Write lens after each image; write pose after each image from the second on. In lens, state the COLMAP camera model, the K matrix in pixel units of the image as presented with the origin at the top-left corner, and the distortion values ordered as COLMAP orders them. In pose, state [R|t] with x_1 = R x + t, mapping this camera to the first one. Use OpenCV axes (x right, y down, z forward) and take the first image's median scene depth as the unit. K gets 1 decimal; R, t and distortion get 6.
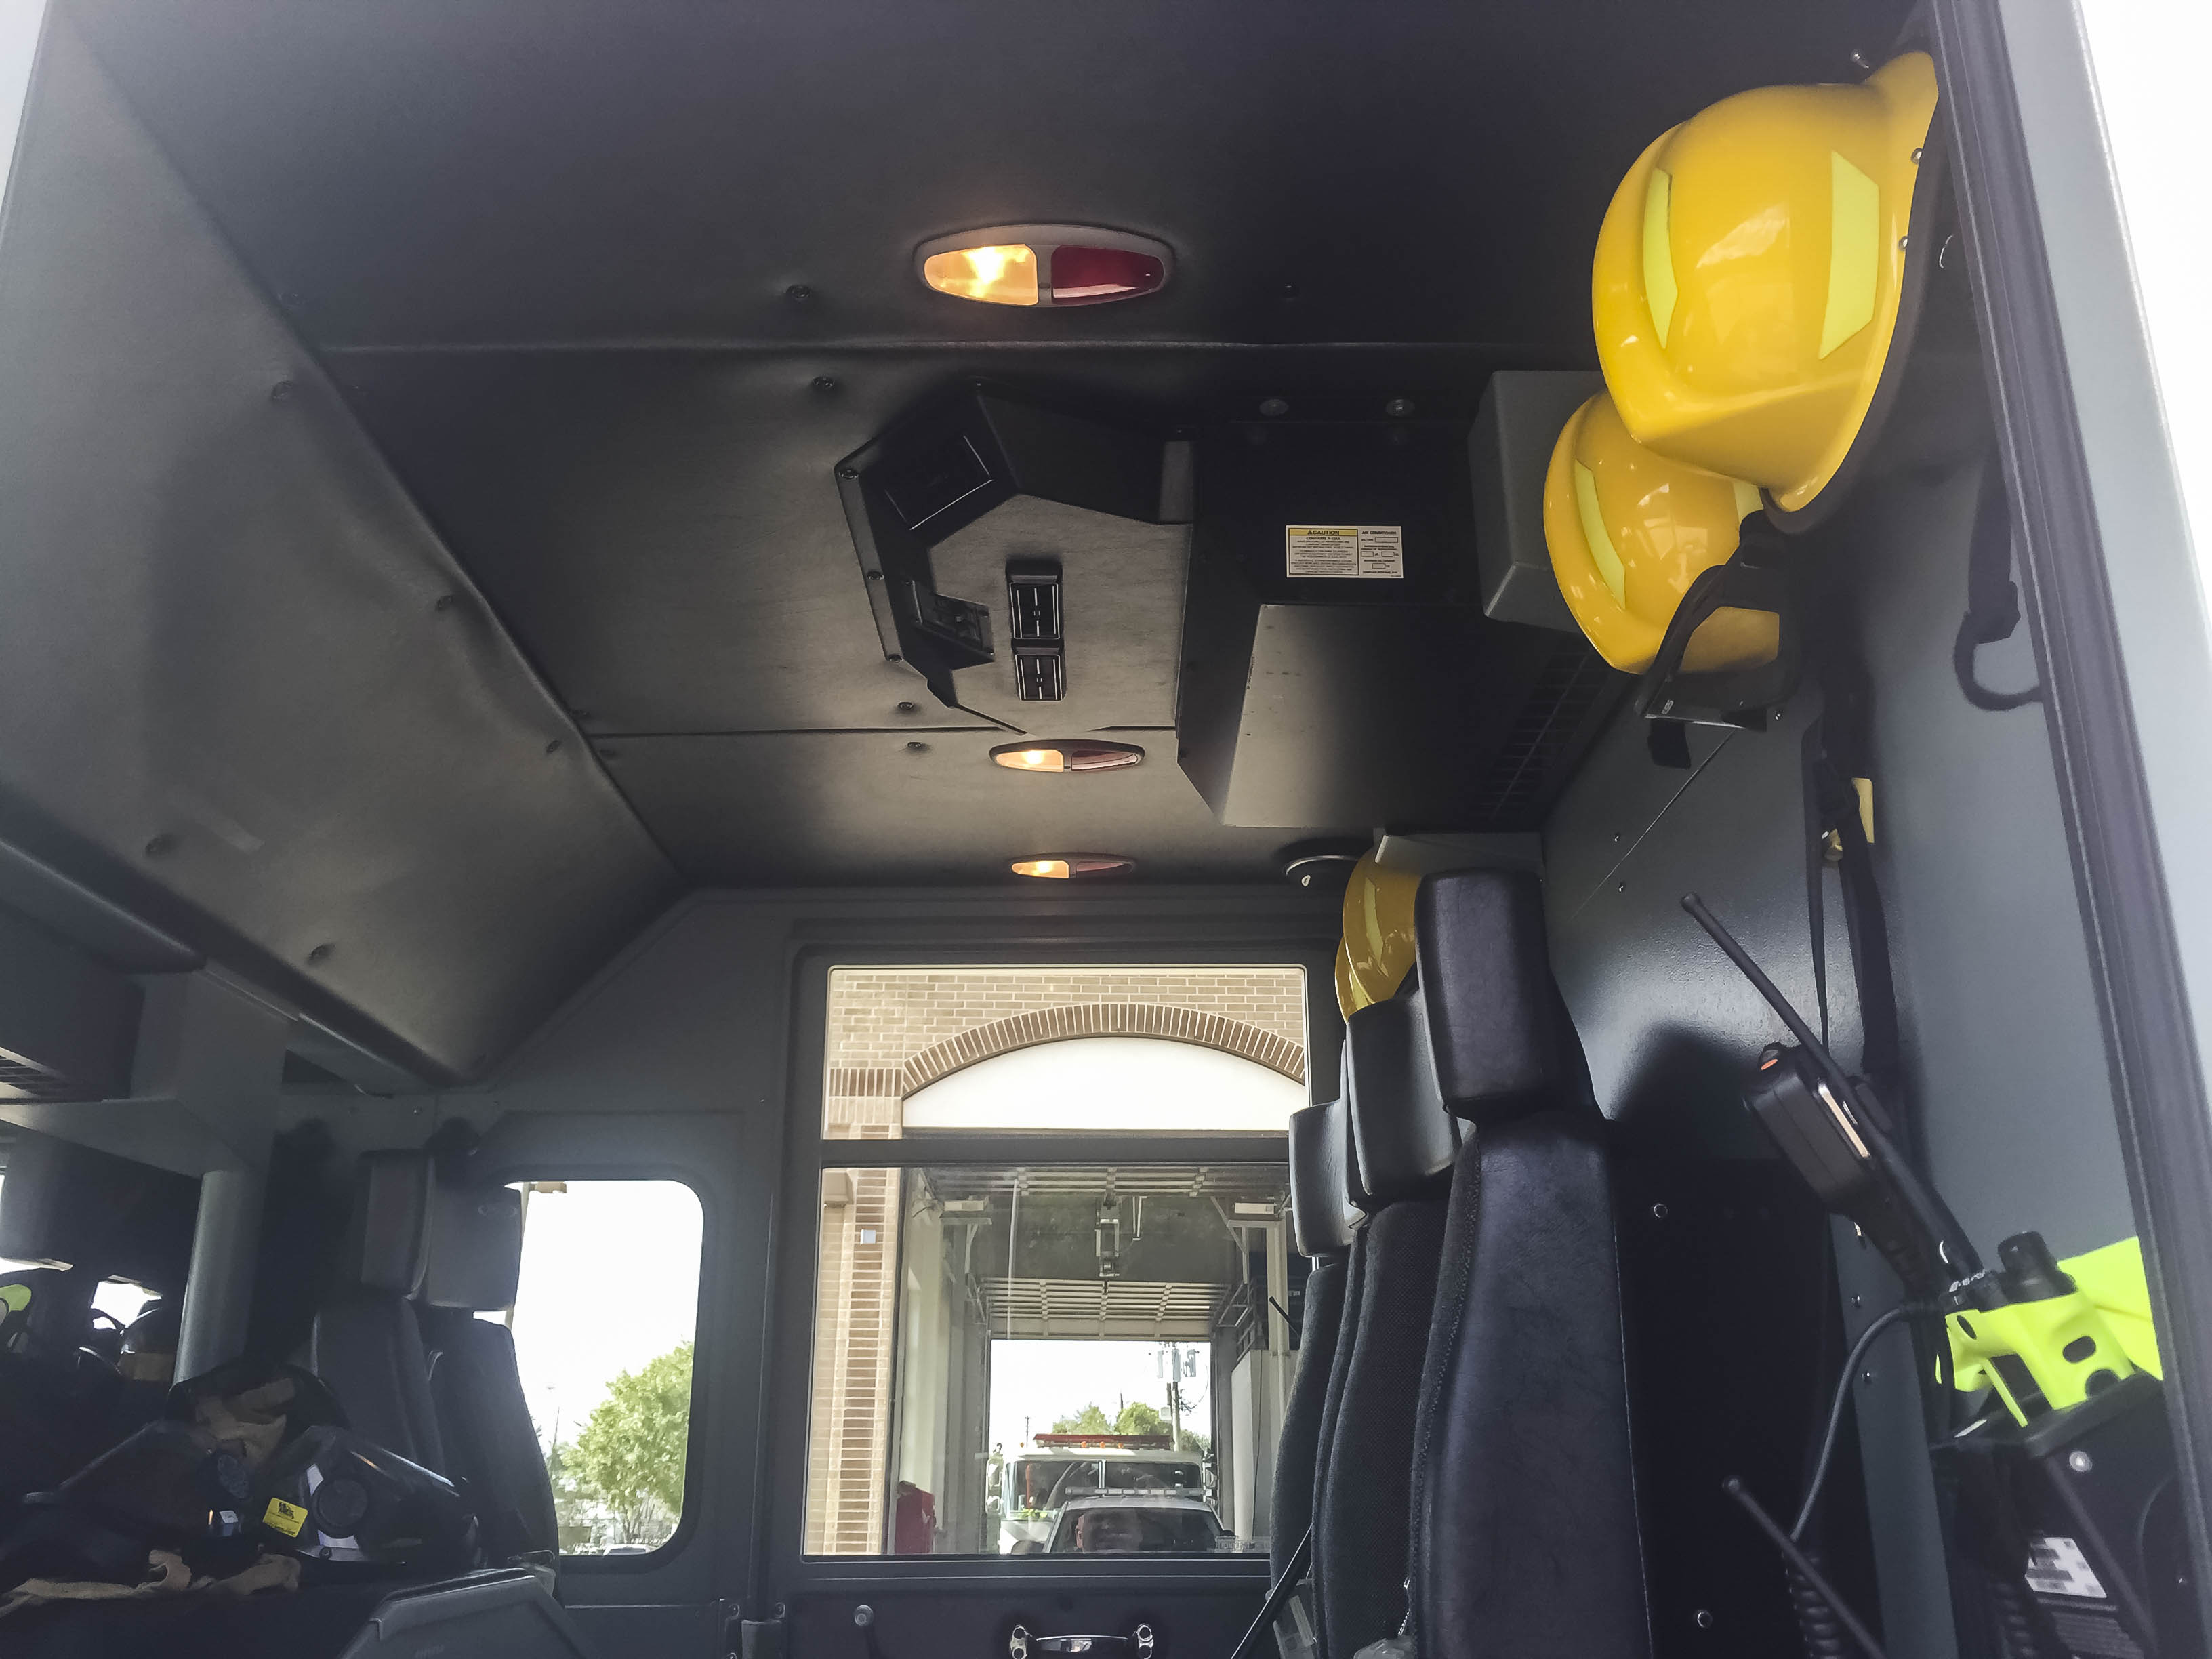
lens RADIAL K [[1925.8, 0, 1102.9], [0, 1925.8, 808.1], [0, 0, 1]] dist [0.095181, -0.147333]
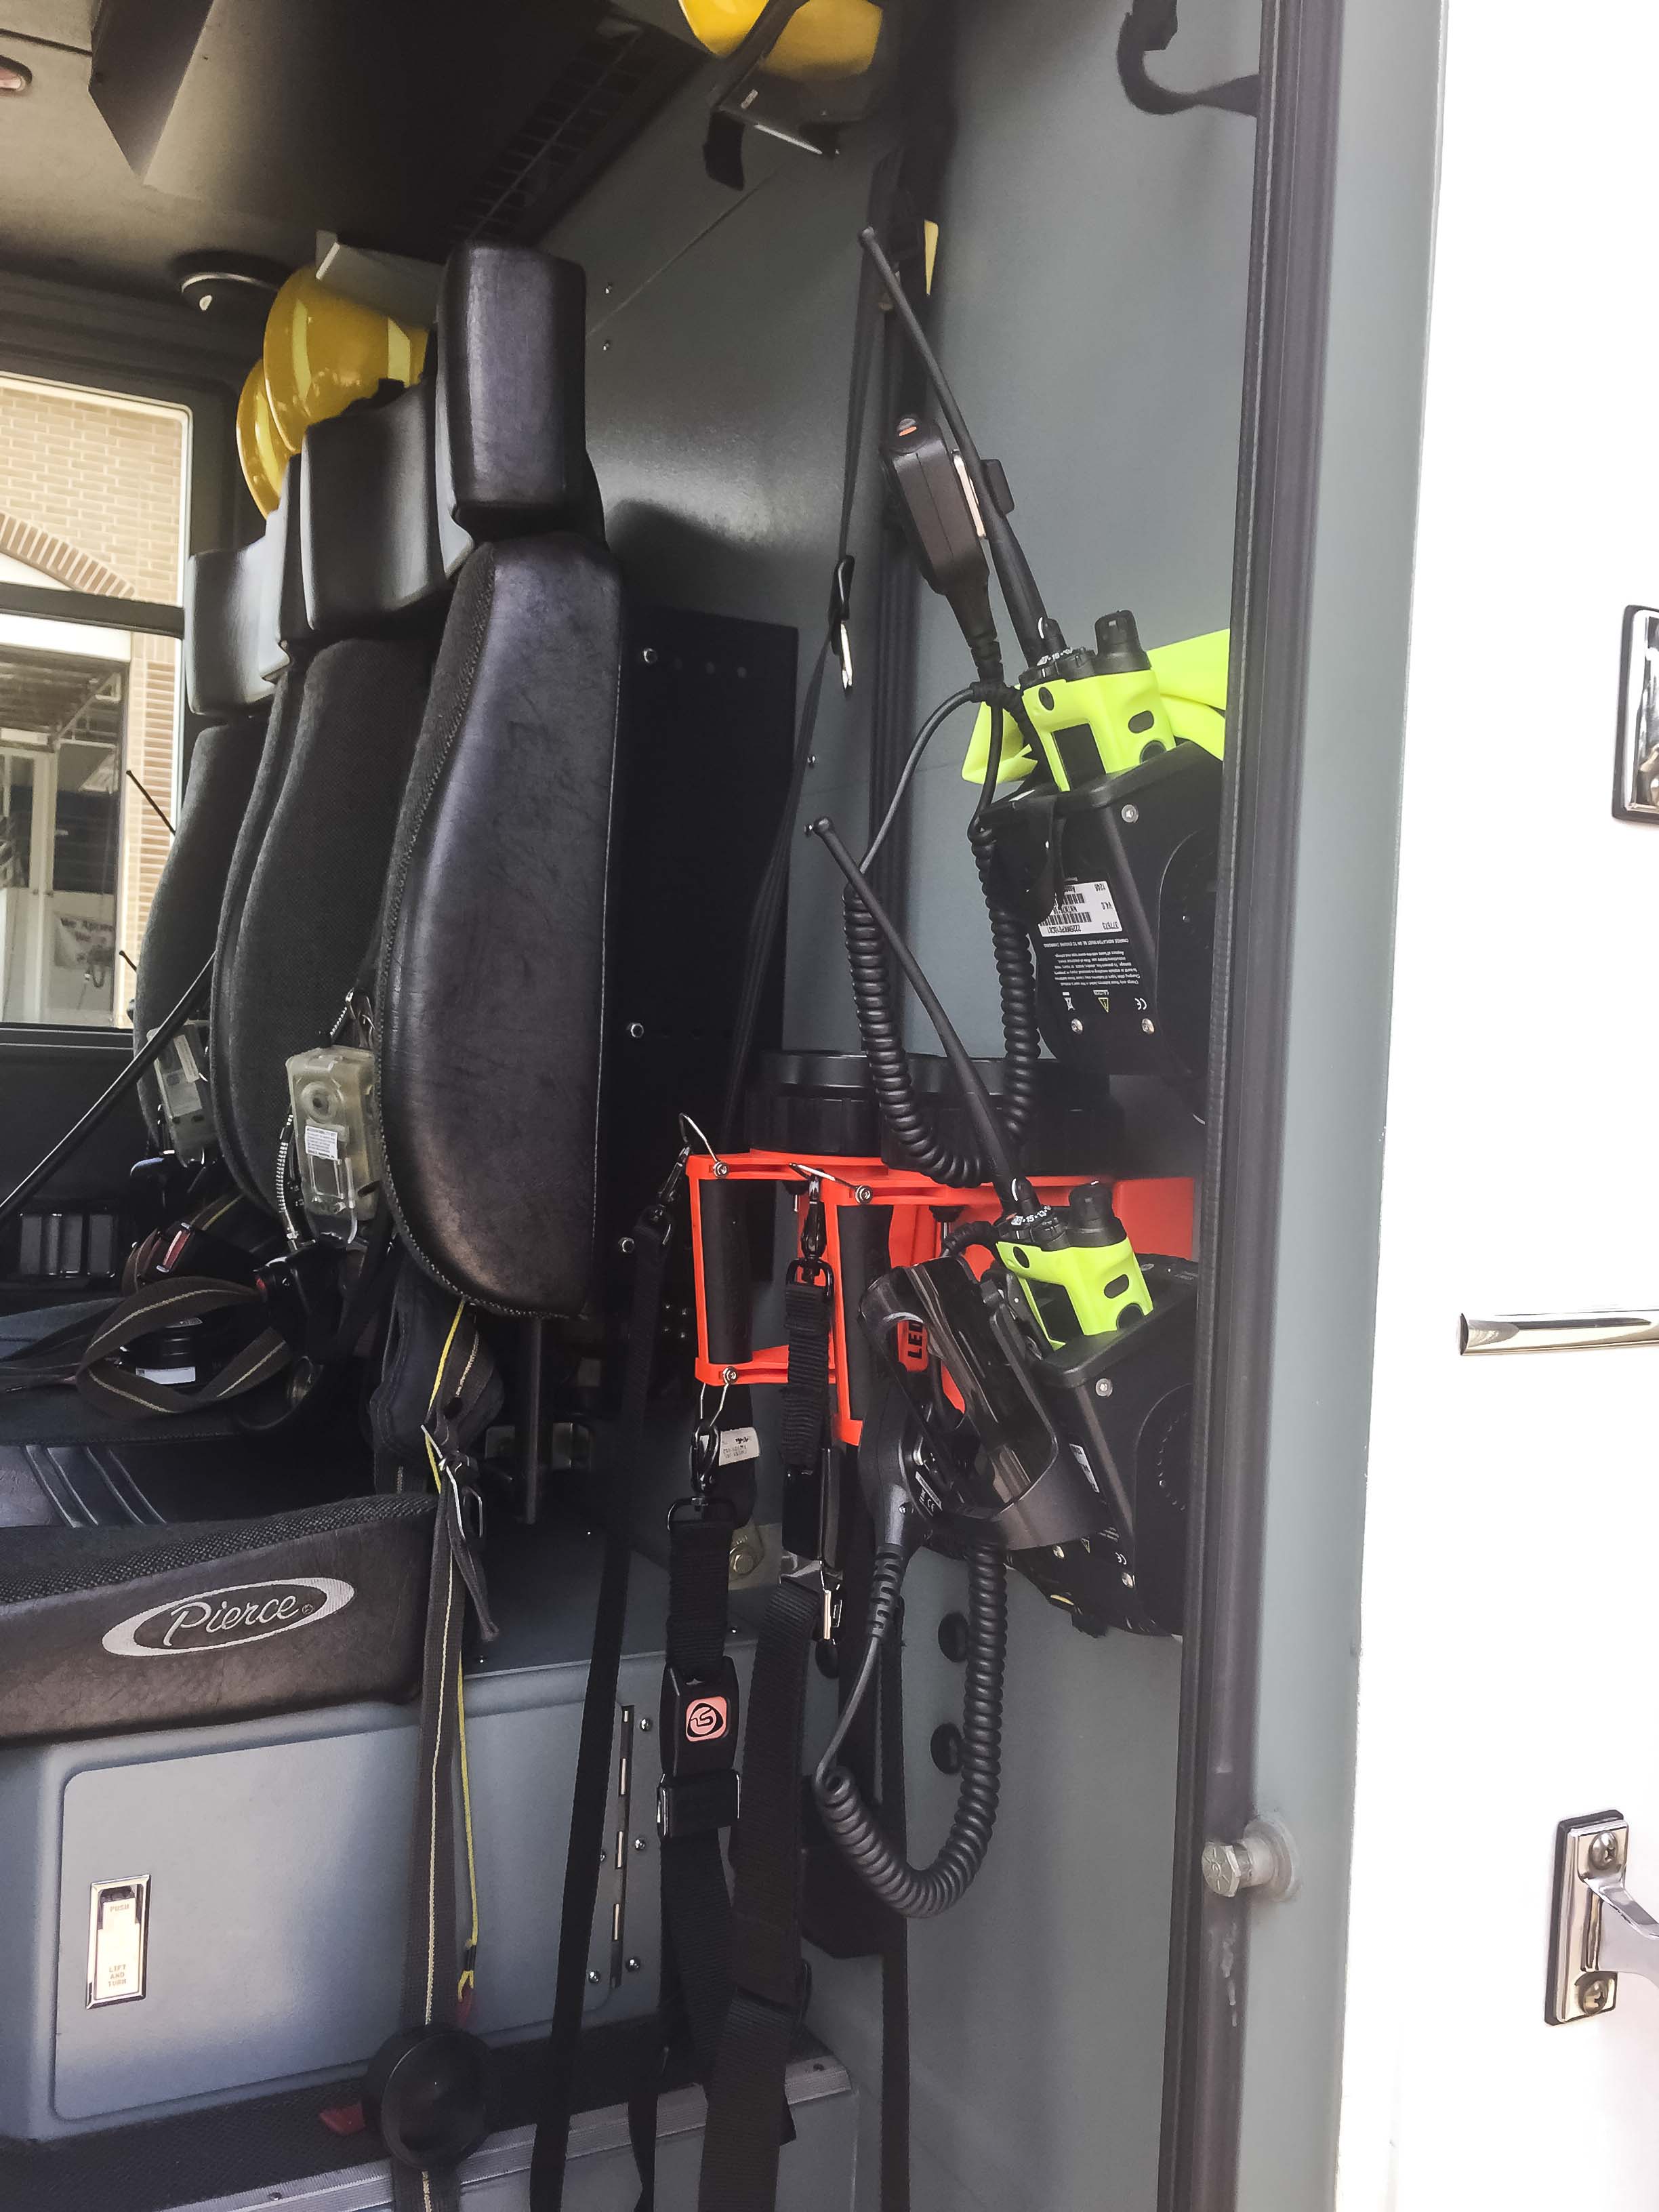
lens RADIAL K [[1925.8, 0, 848.1], [0, 1925.8, 1094.8], [0, 0, 1]] dist [0.095181, -0.147333]
pose [[0.881163, 0.028113, 0.471975, -0.089322], [-0.192115, 0.933401, 0.303075, 0.097579], [-0.432022, -0.357732, 0.827880, 0.049217]]
